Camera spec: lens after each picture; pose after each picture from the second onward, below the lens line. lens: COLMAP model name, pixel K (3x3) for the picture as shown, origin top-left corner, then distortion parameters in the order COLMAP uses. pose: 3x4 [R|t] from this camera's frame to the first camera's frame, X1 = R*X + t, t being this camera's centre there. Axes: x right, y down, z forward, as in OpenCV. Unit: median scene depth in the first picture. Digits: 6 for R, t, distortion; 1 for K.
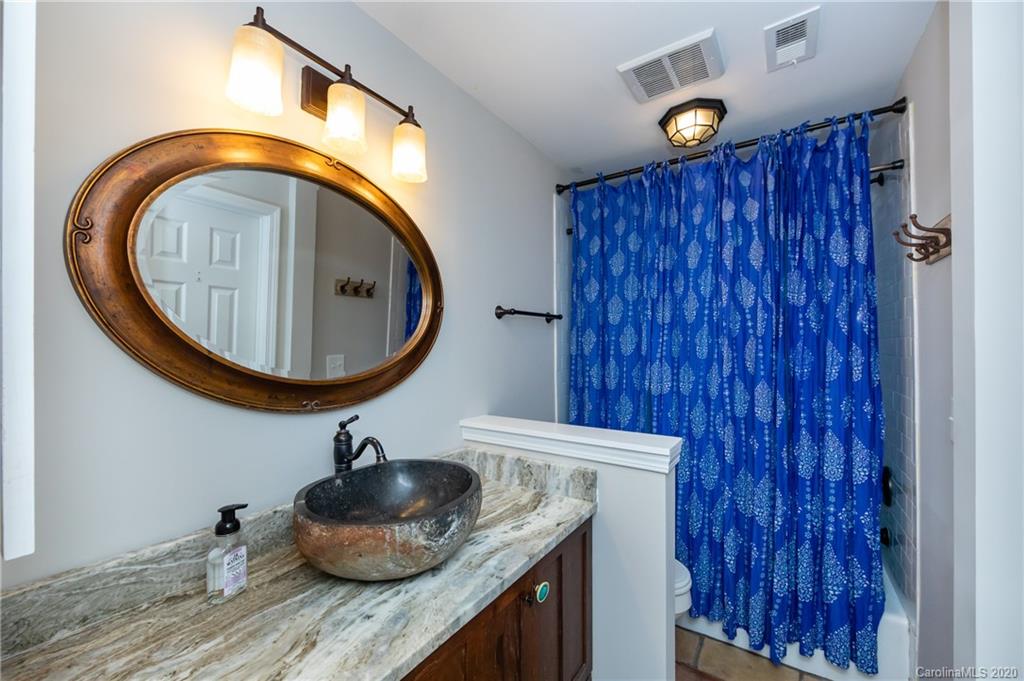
lens RADIAL K [[413.8, 0, 520.6], [0, 413.8, 342.6], [0, 0, 1]] dist [-0.000395, -0.000096]
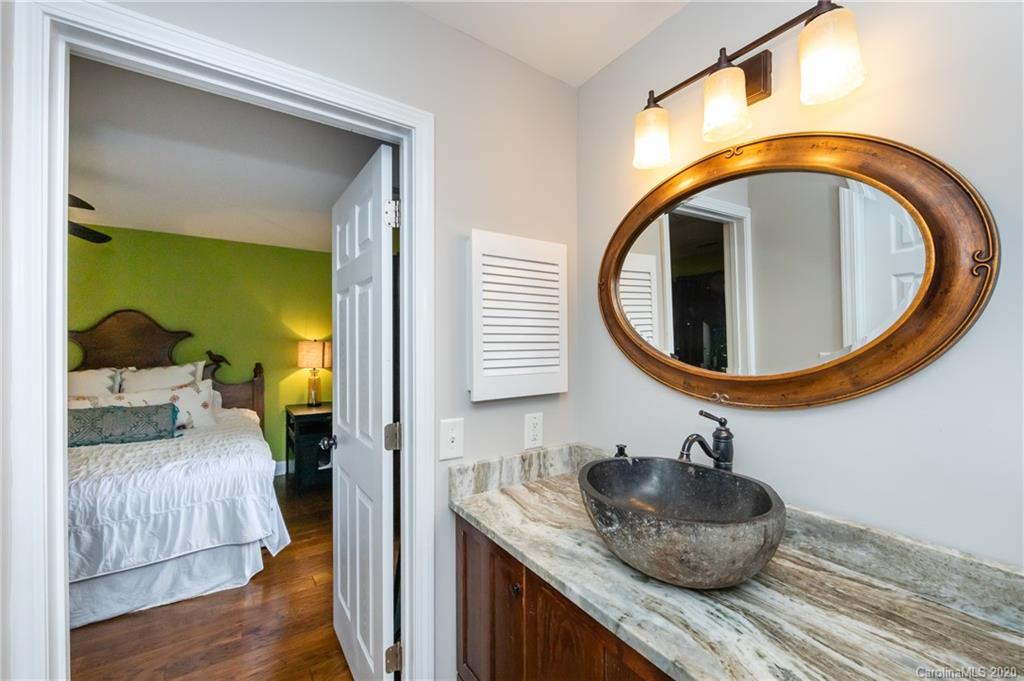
lens RADIAL K [[413.8, 0, 520.6], [0, 413.8, 342.6], [0, 0, 1]] dist [-0.000395, -0.000096]
pose [[-0.379674, -0.001152, -0.925120, 0.755996], [0.006346, 0.999972, -0.003850, 0.014201], [0.925099, -0.007333, -0.379656, 1.076795]]
